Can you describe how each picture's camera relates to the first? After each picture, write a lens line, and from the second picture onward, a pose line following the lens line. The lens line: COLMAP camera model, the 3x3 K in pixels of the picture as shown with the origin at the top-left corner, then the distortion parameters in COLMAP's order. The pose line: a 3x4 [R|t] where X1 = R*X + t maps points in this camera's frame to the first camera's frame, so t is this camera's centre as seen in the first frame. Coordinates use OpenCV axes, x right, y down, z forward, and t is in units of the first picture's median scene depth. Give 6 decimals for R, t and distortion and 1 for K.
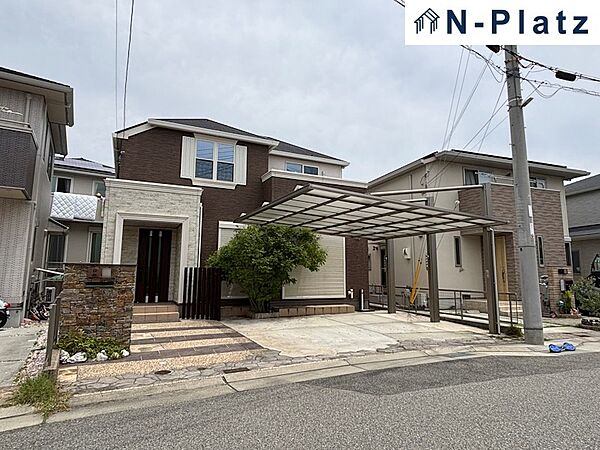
lens RADIAL K [[362.7, 0, 300.0], [0, 362.7, 225.0], [0, 0, 1]] dist [0.025281, -0.035471]
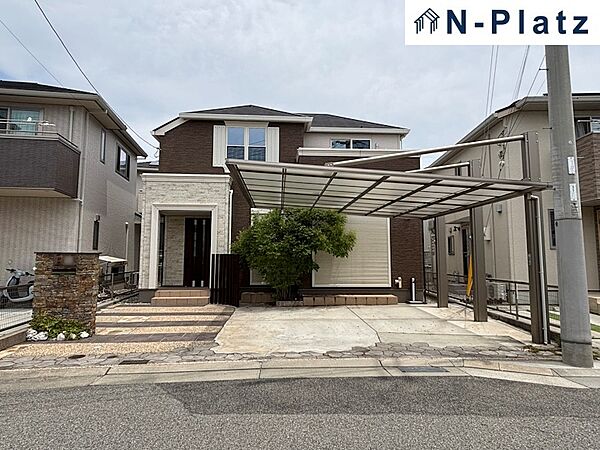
lens RADIAL K [[363.3, 0, 300.0], [0, 363.3, 225.0], [0, 0, 1]] dist [0.035143, -0.048261]
pose [[0.928695, -0.038036, -0.368888, 0.276287], [0.053376, 0.998079, 0.031464, 0.014989], [0.366982, -0.048910, 0.928941, 0.131867]]
